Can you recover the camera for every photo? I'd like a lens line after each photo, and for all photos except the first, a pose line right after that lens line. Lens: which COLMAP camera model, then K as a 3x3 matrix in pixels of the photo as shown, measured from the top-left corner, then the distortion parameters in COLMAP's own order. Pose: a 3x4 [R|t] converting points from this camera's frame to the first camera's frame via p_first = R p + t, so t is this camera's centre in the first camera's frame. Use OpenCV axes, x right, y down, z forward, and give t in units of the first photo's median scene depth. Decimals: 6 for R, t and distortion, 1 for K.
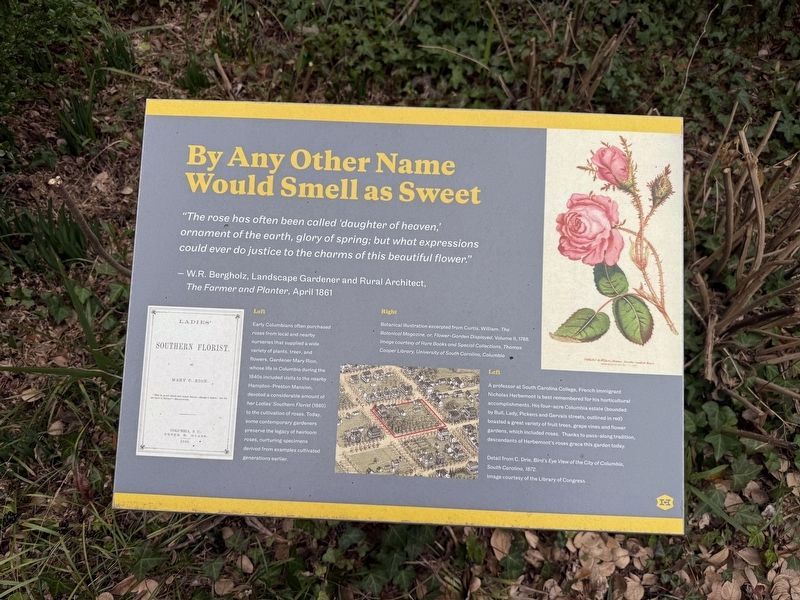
lens RADIAL K [[567.3, 0, 400.0], [0, 567.3, 300.0], [0, 0, 1]] dist [0.000705, -0.008684]
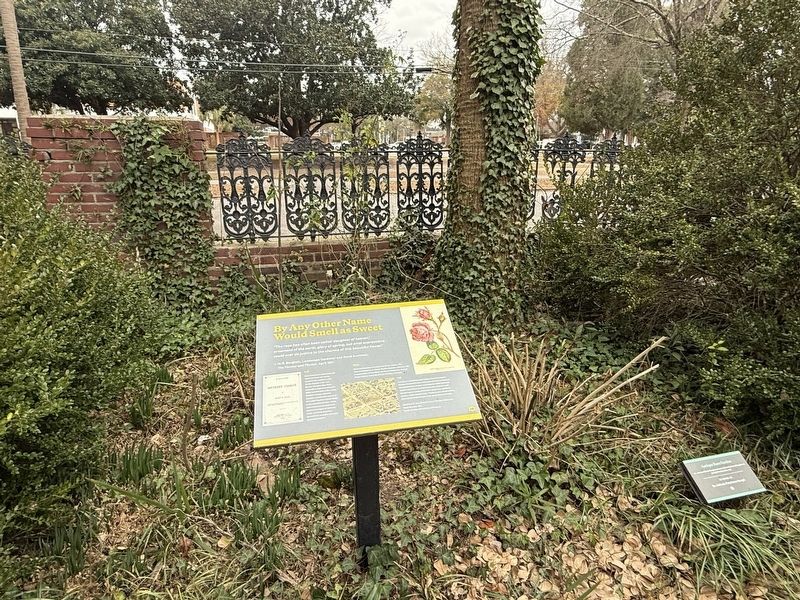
lens RADIAL K [[444.8, 0, 400.0], [0, 444.8, 300.0], [0, 0, 1]] dist [0.000171, 0.000187]
pose [[0.971310, -0.111303, 0.210163, -0.221381], [0.215268, 0.787089, -0.578057, 1.020732], [-0.101078, 0.606714, 0.788468, -0.849941]]
